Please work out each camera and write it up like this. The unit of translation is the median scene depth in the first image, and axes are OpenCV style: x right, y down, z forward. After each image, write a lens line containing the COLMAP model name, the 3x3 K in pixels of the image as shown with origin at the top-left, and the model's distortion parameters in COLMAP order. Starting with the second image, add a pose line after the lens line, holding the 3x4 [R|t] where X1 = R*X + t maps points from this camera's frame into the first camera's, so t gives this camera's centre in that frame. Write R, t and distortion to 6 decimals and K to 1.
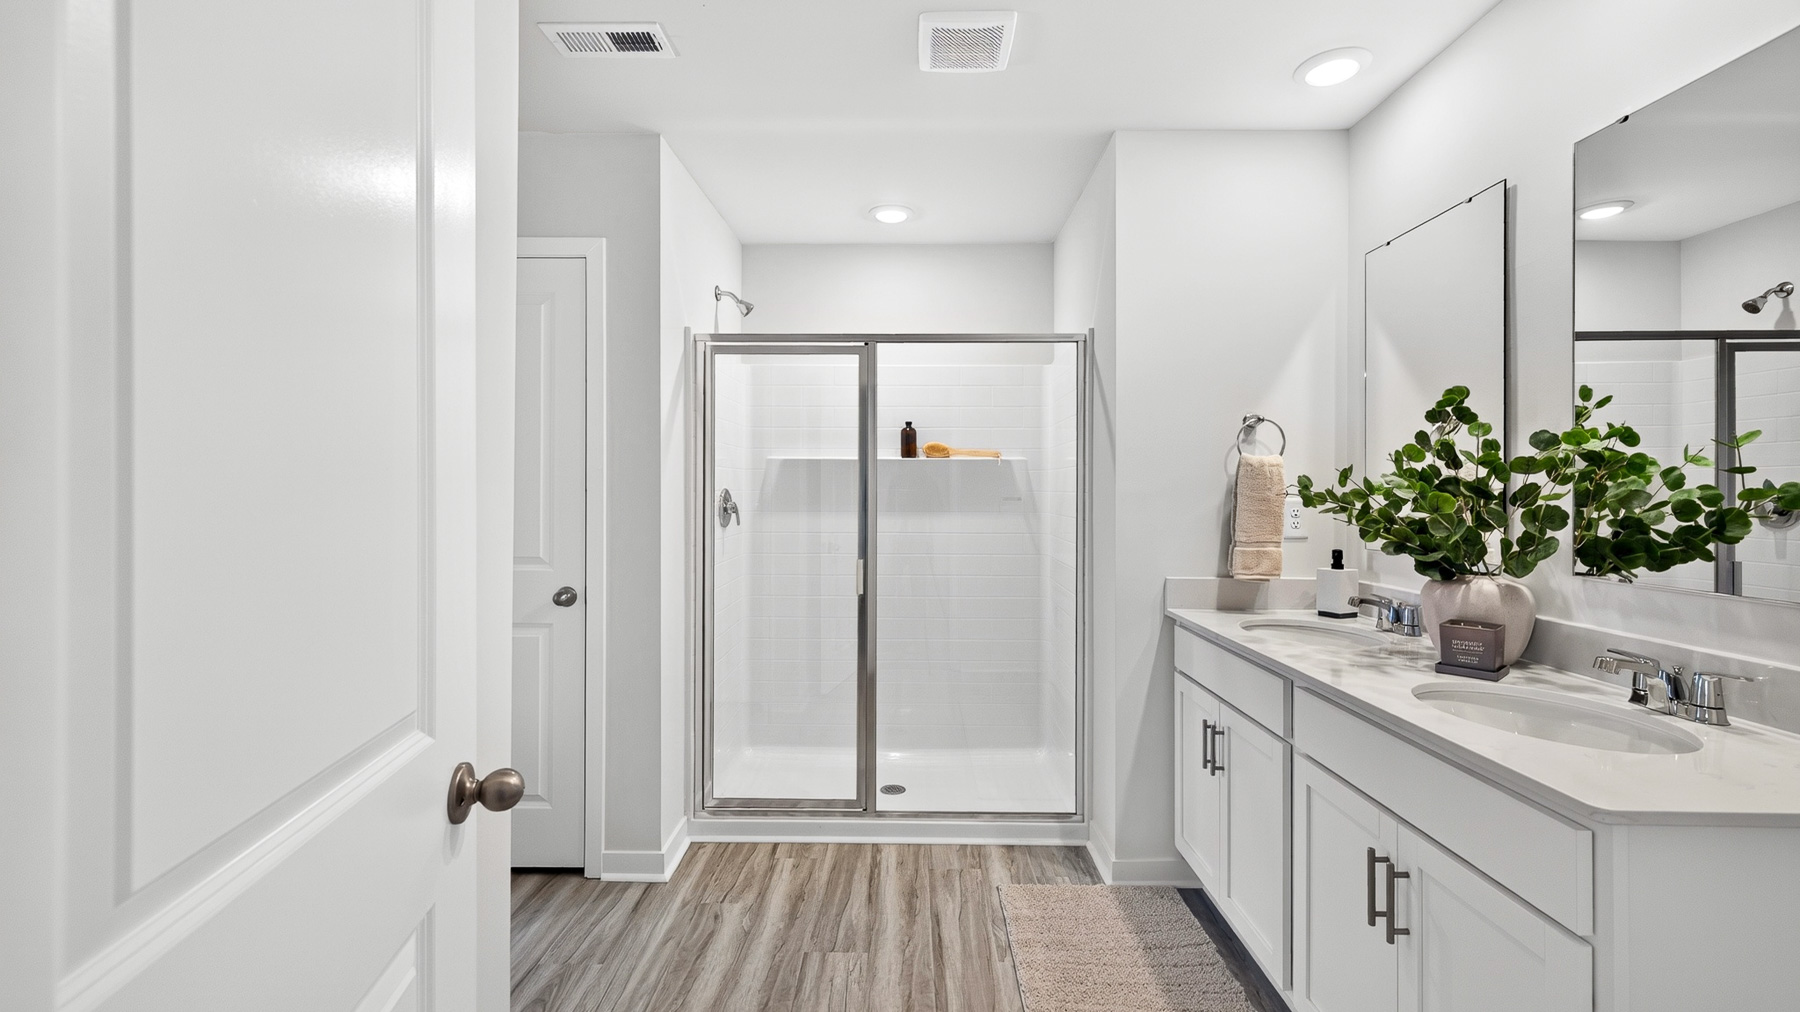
lens RADIAL K [[753.8, 0, 904.2], [0, 753.8, 491.5], [0, 0, 1]] dist [0.007714, -0.000116]
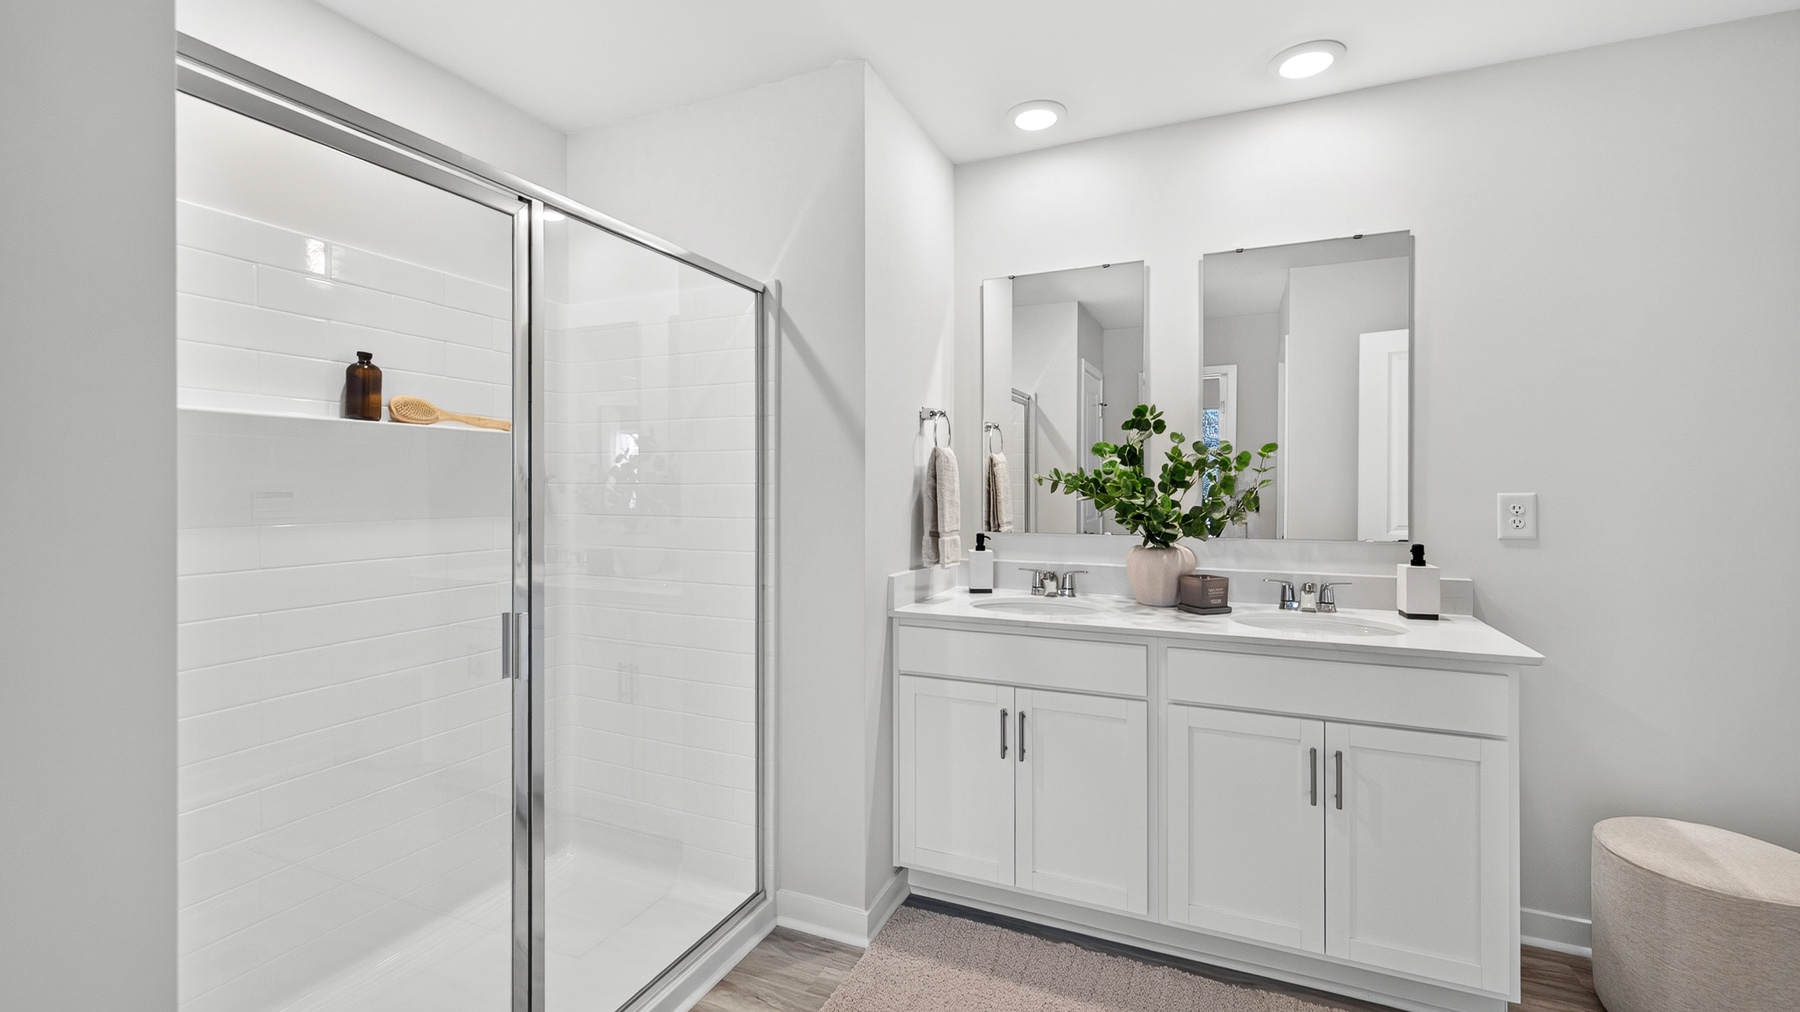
lens RADIAL K [[753.8, 0, 904.2], [0, 753.8, 491.5], [0, 0, 1]] dist [0.007714, -0.000116]
pose [[0.388466, -0.006050, 0.921443, -0.555713], [0.003061, 0.999981, 0.005275, 0.007538], [-0.921458, 0.000771, 0.388478, 0.710119]]
